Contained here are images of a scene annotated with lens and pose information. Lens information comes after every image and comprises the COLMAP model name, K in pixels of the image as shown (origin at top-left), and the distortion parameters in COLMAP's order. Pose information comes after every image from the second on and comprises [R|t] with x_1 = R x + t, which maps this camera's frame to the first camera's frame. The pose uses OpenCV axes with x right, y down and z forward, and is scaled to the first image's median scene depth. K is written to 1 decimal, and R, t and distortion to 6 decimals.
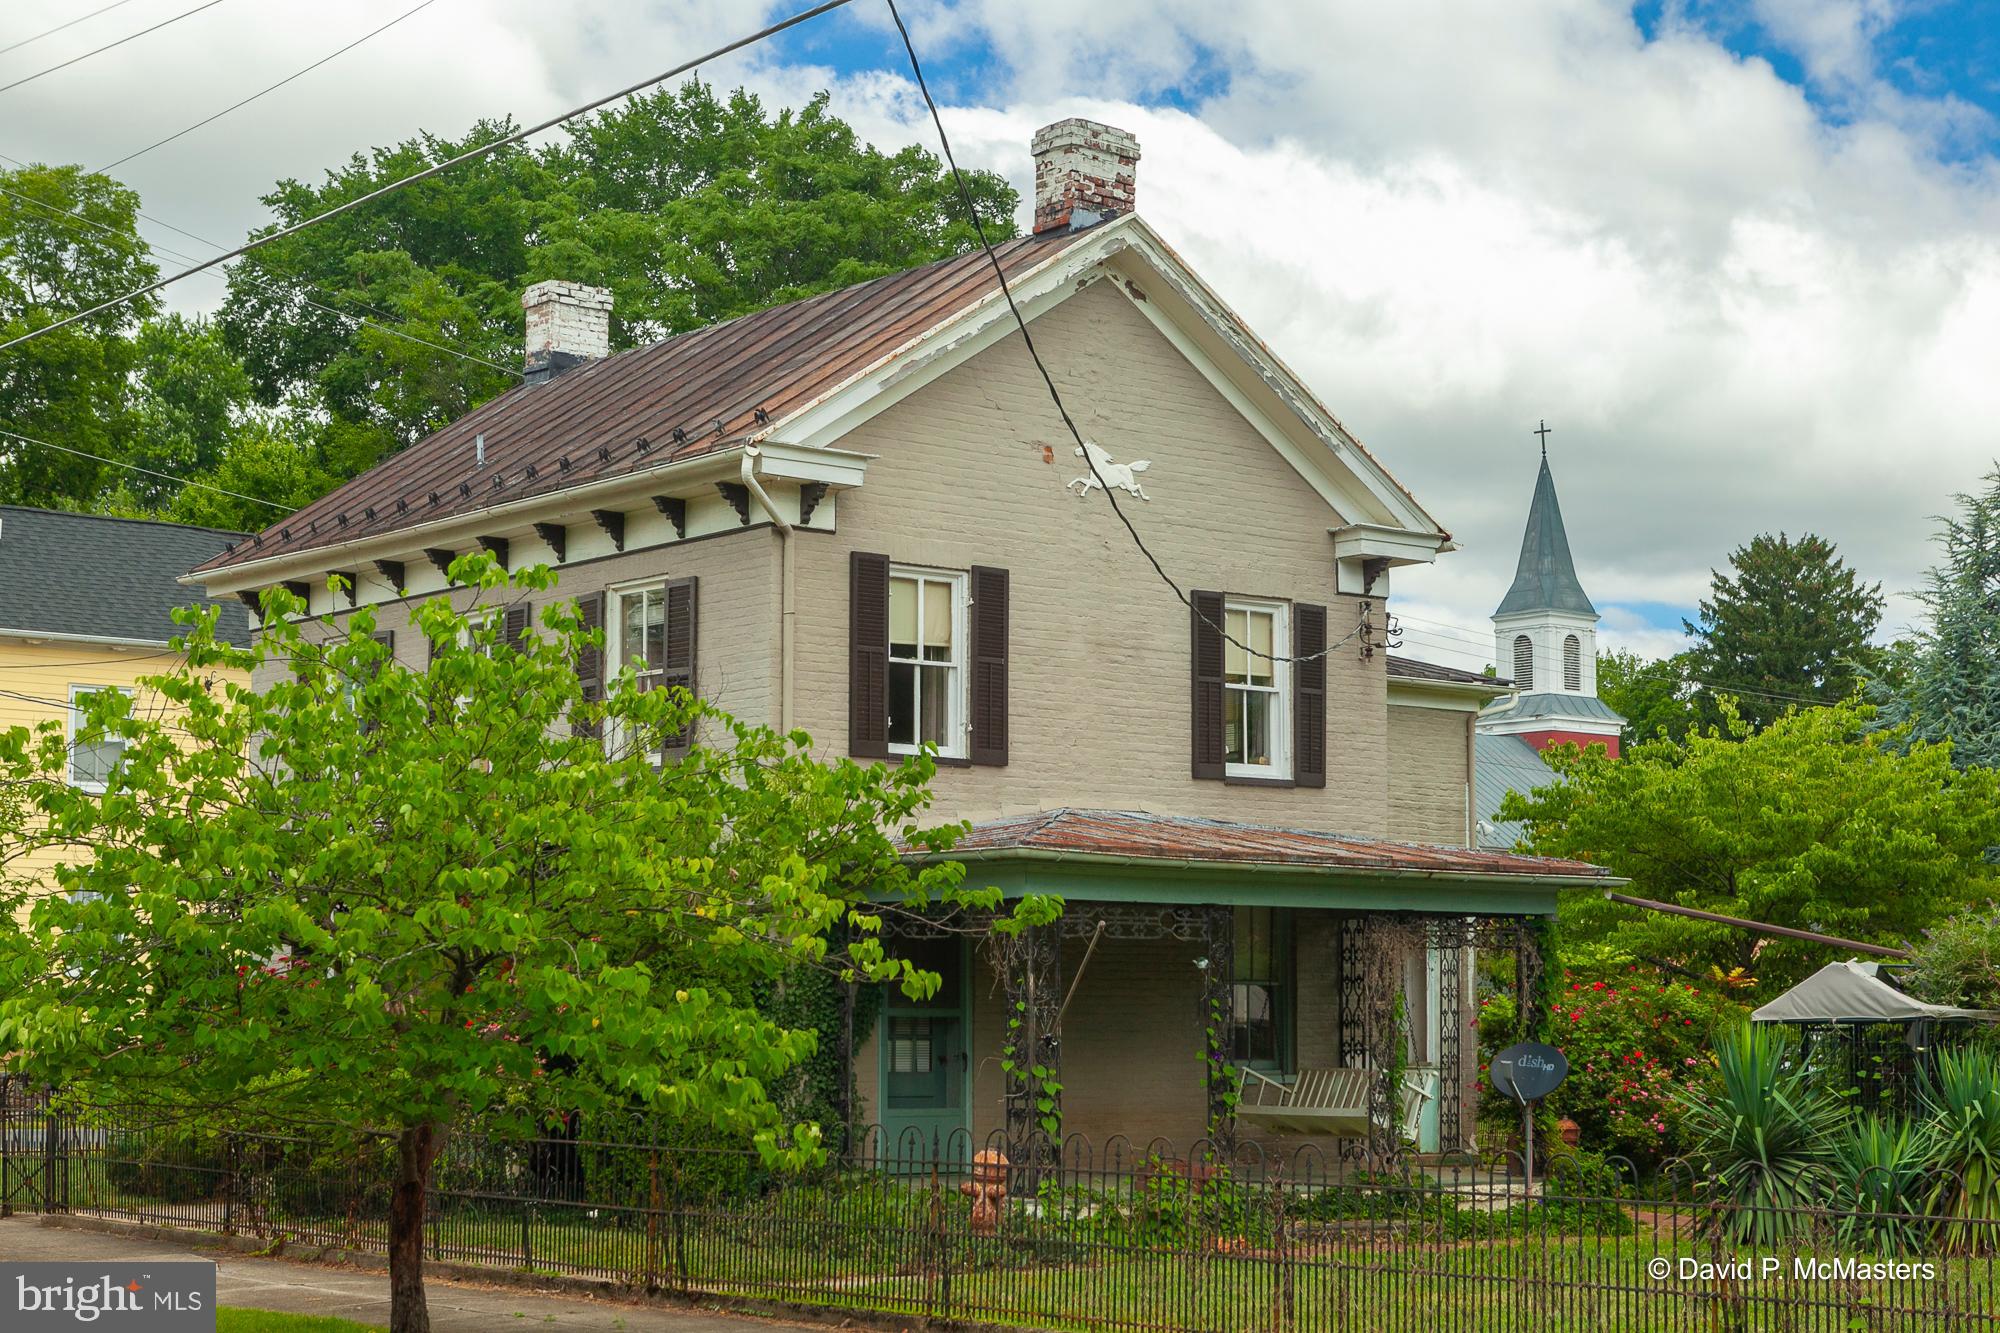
lens RADIAL K [[3382.1, 0, 1000.0], [0, 3382.1, 666.5], [0, 0, 1]] dist [-0.062320, -0.065726]
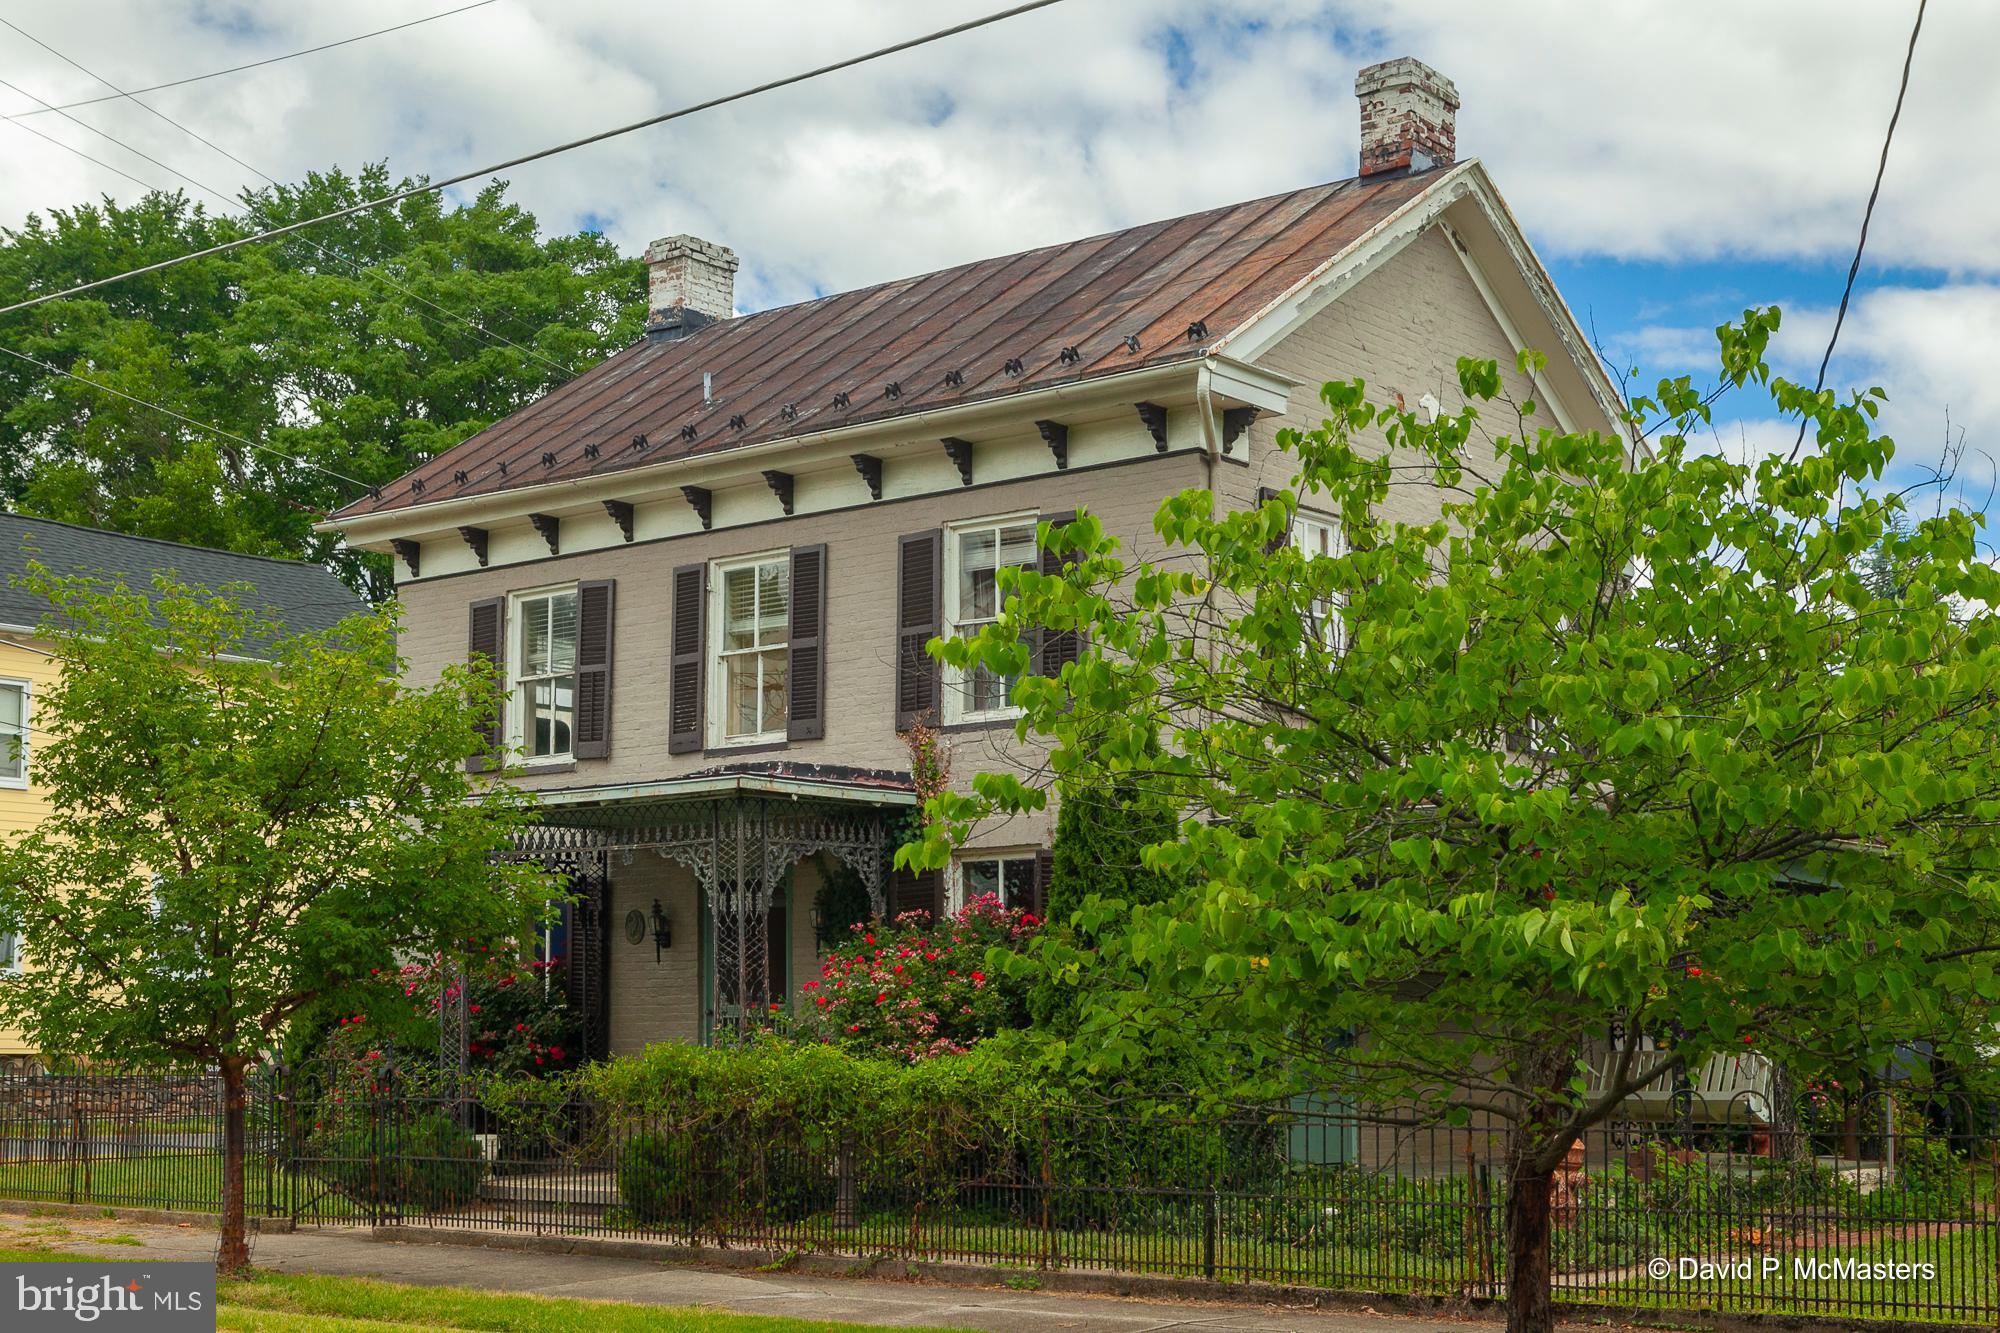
lens RADIAL K [[2855.8, 0, 1000.0], [0, 2855.8, 666.5], [0, 0, 1]] dist [-0.037579, 0.035193]
pose [[0.976905, 0.025310, 0.212168, -0.259379], [-0.018749, 0.999283, -0.032880, 0.039010], [-0.212848, 0.028142, 0.976680, 0.241528]]
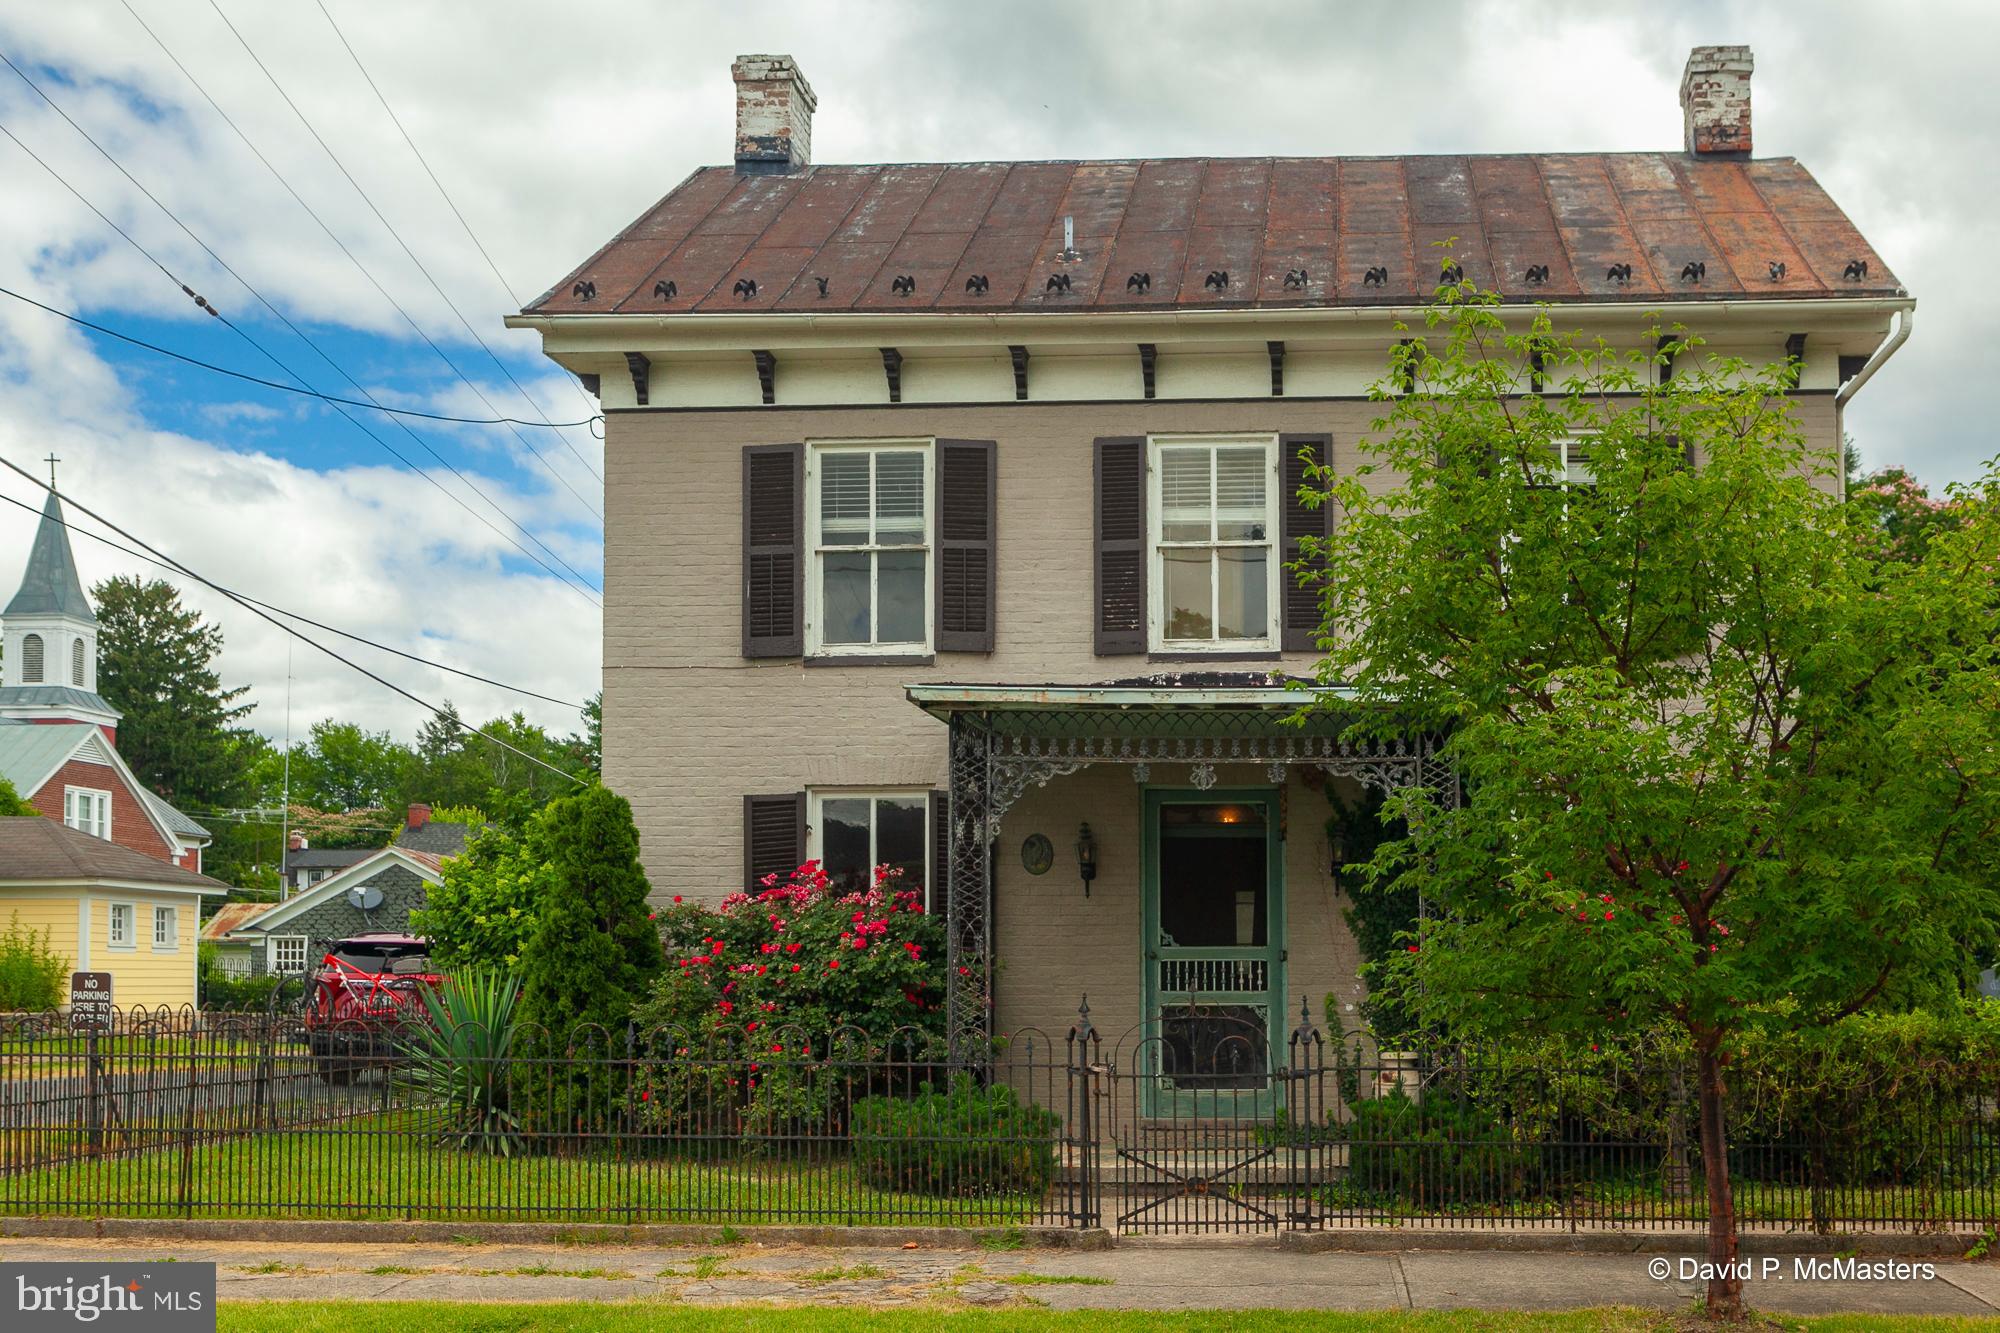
lens RADIAL K [[2223.4, 0, 909.9], [0, 2223.4, 869.8], [0, 0, 1]] dist [-0.024555, -0.006822]
pose [[0.657415, 0.034141, 0.752755, -0.621789], [-0.074838, 0.996992, 0.020141, 0.084585], [-0.749803, -0.069576, 0.657992, 0.742571]]
